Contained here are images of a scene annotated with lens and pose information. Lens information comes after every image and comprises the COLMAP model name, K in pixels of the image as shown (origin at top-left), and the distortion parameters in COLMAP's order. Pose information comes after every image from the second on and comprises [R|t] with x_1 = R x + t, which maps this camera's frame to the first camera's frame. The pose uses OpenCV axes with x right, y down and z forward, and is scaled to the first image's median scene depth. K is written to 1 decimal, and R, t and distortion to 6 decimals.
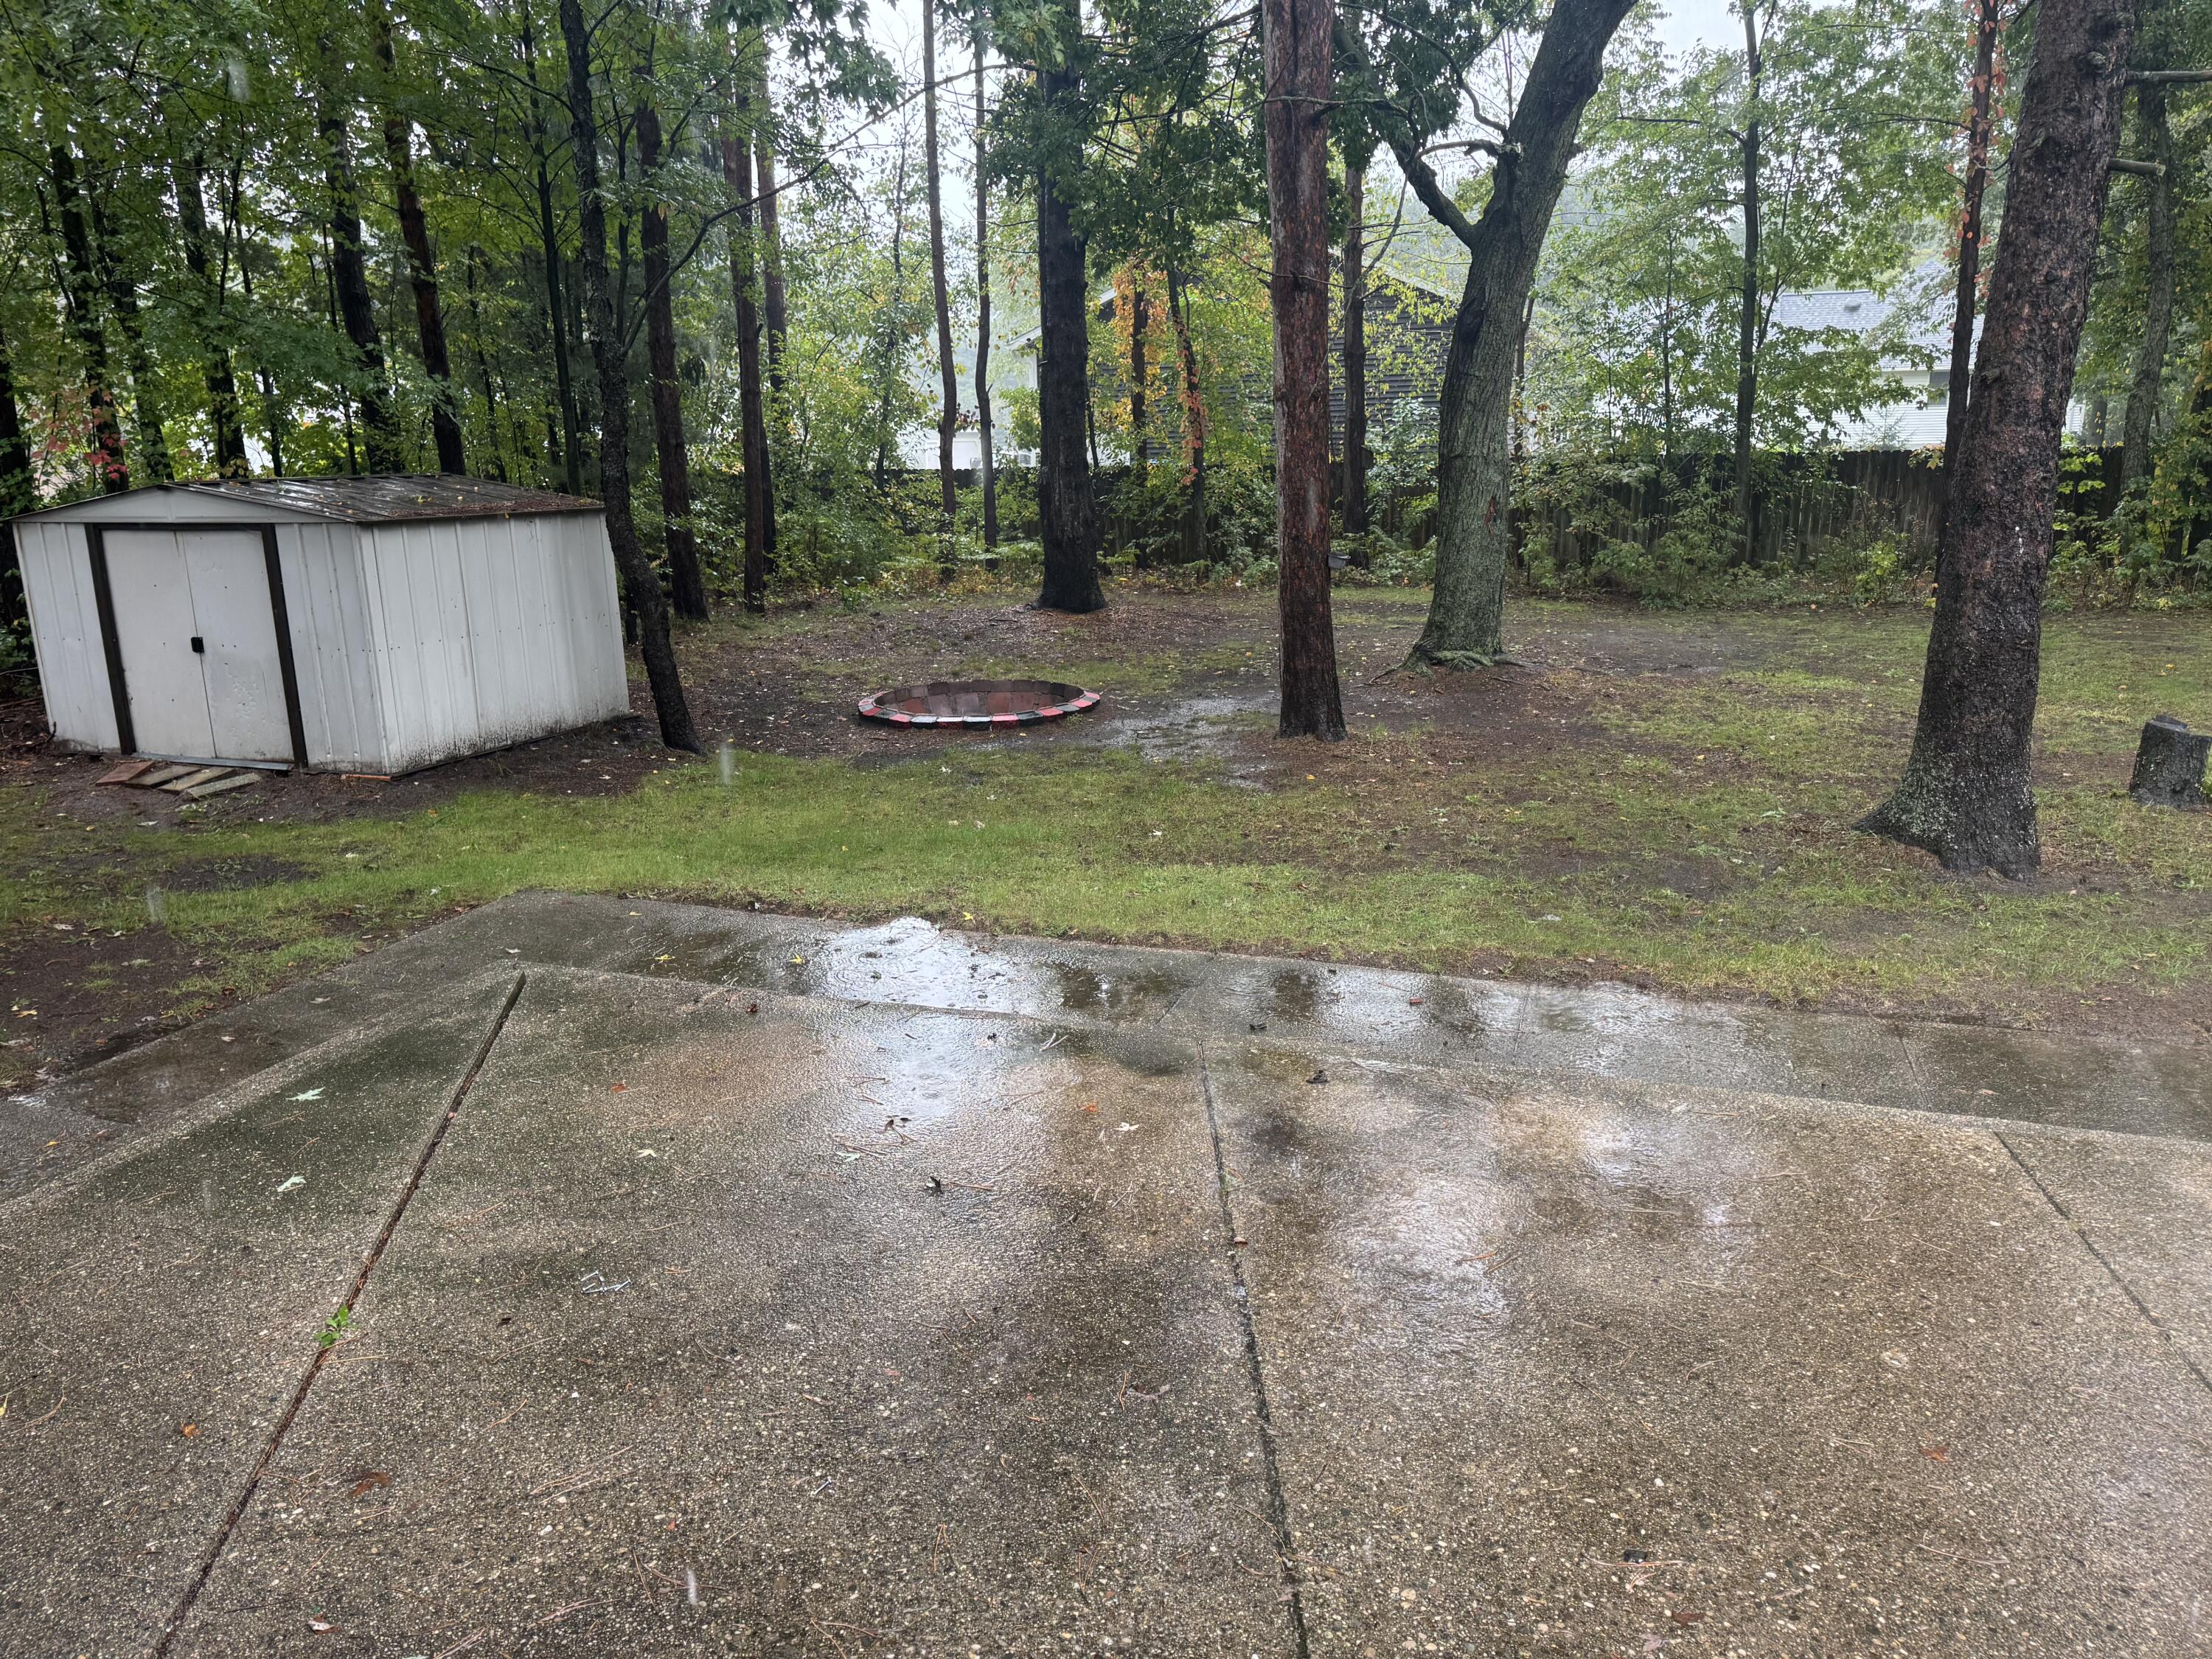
lens RADIAL K [[1554.2, 0, 1127.4], [0, 1554.2, 825.7], [0, 0, 1]] dist [-0.004829, 0.006159]
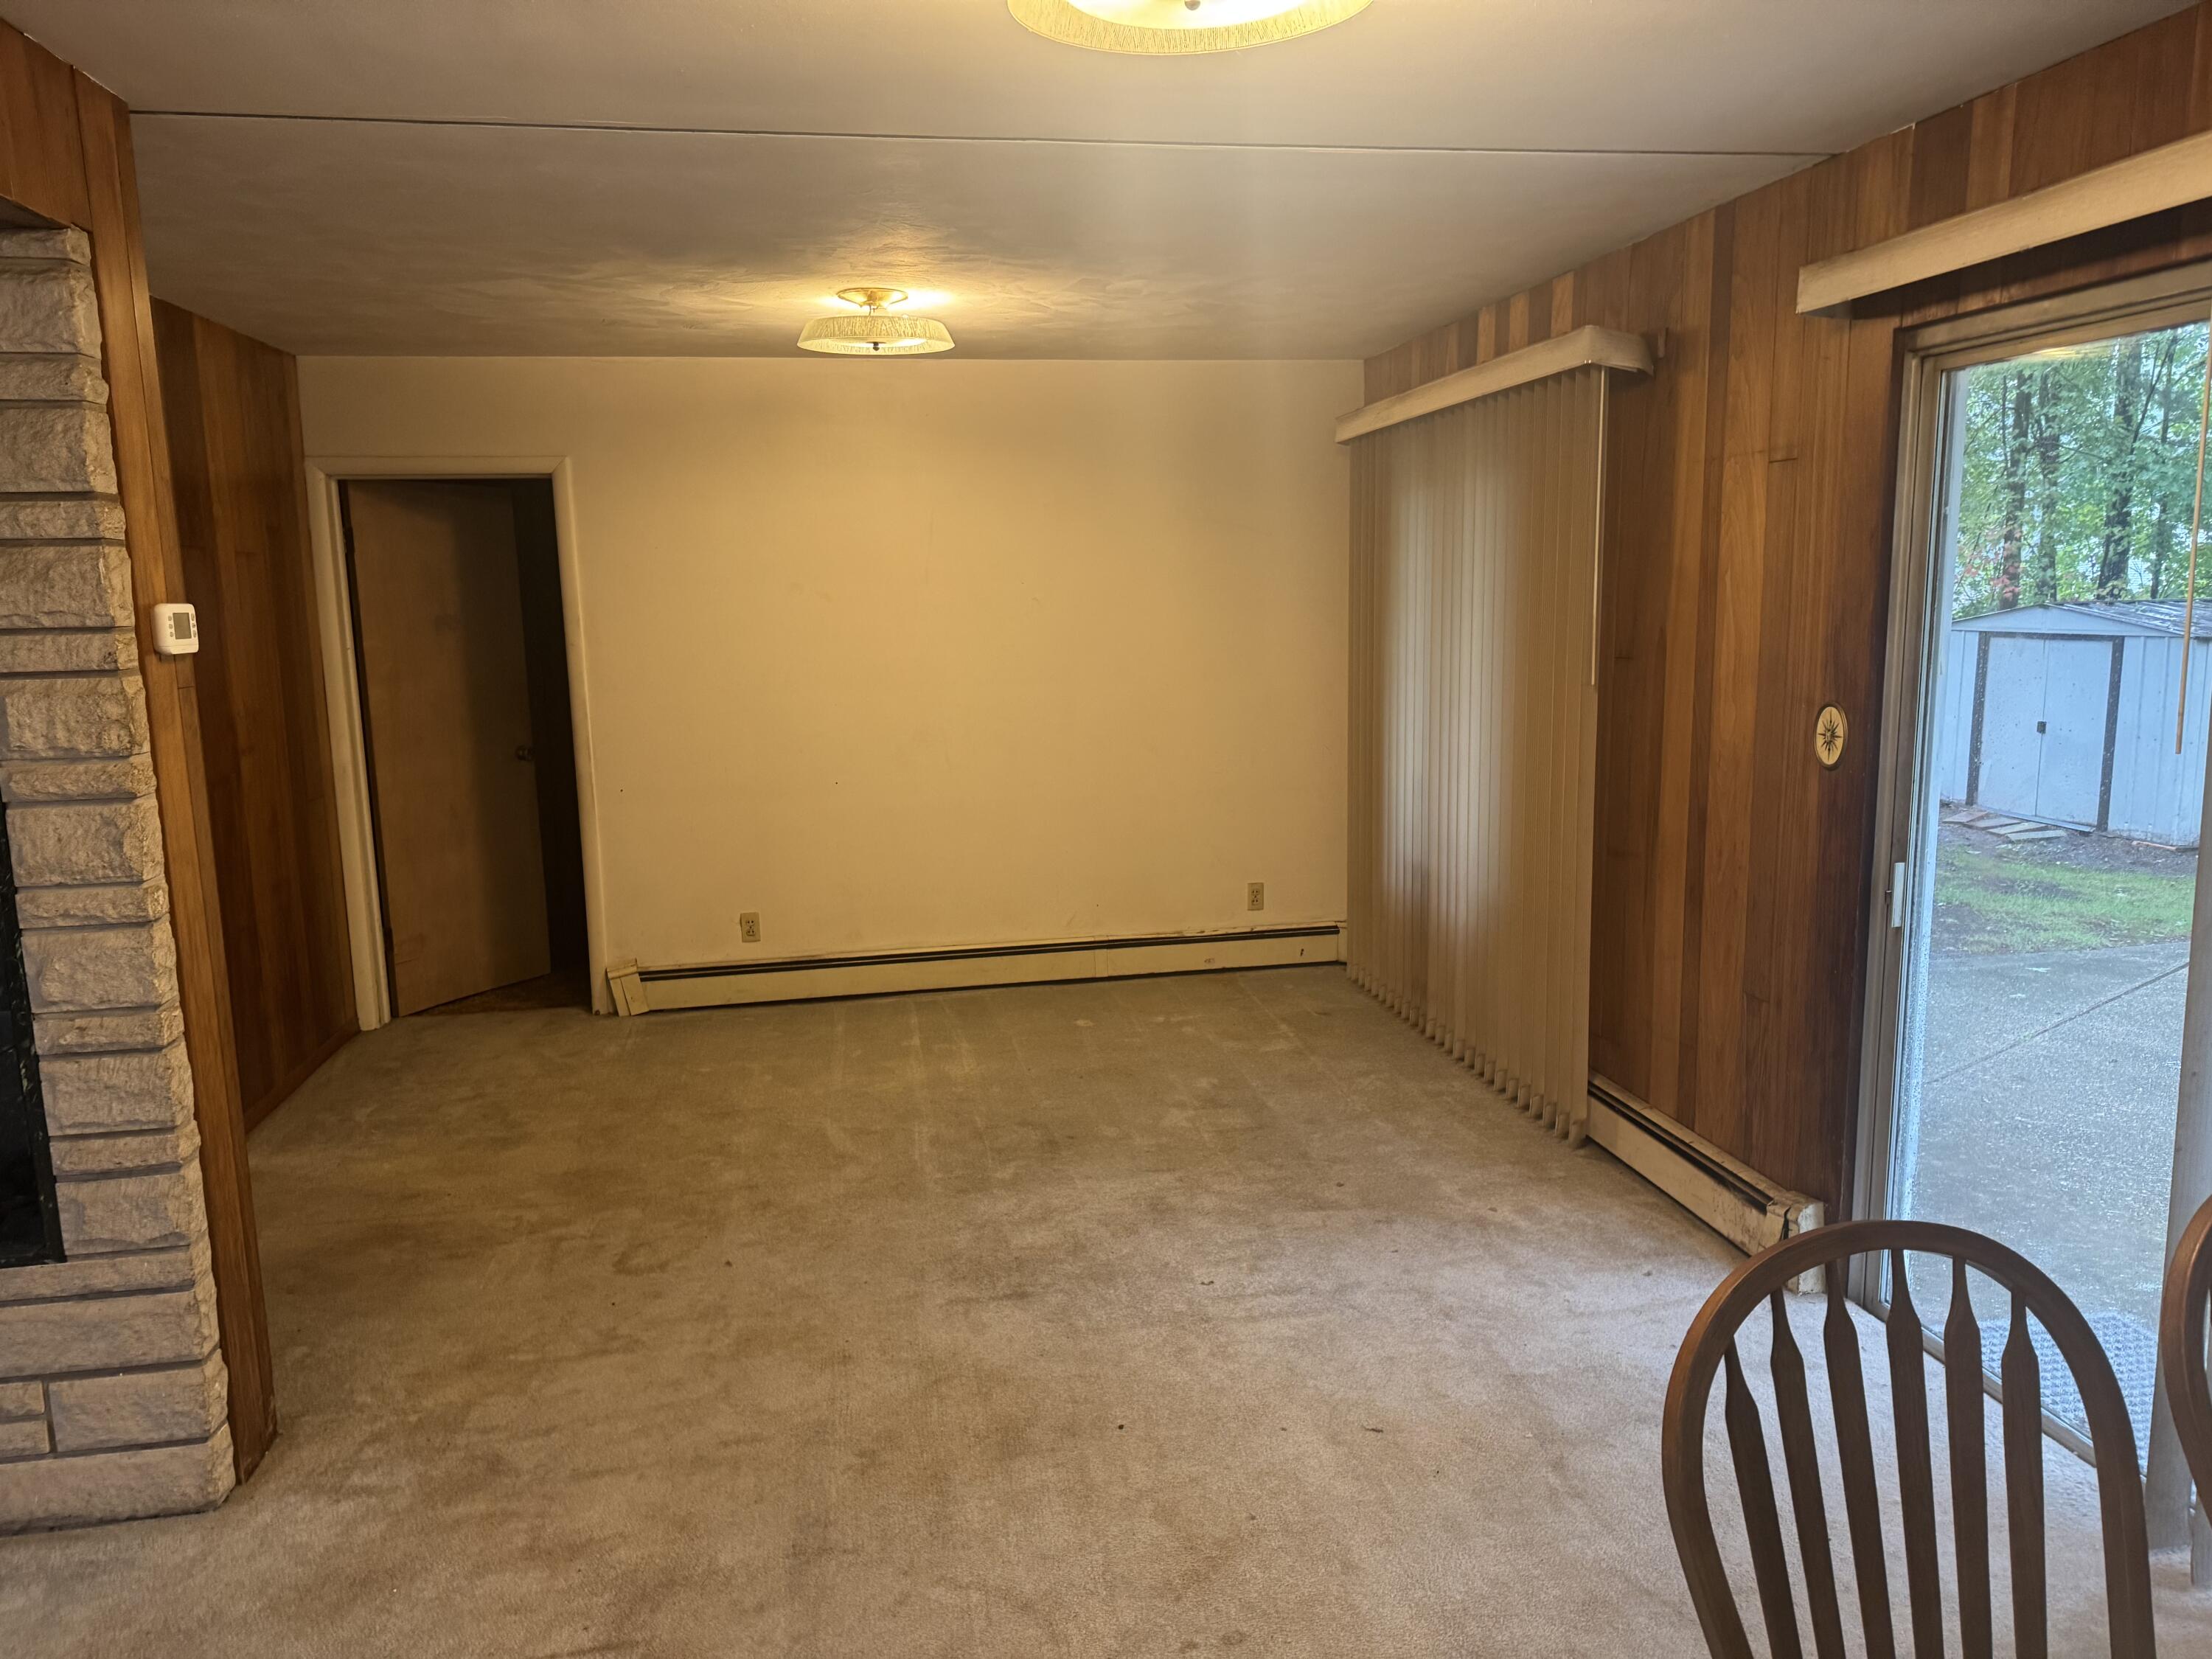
lens RADIAL K [[1554.2, 0, 1118.4], [0, 1554.2, 841.3], [0, 0, 1]] dist [-0.004829, 0.006159]
pose [[0.471254, 0.146957, -0.869668, 0.139288], [-0.199319, 0.978258, 0.057300, 0.044150], [0.859181, 0.146338, 0.490300, -0.220021]]
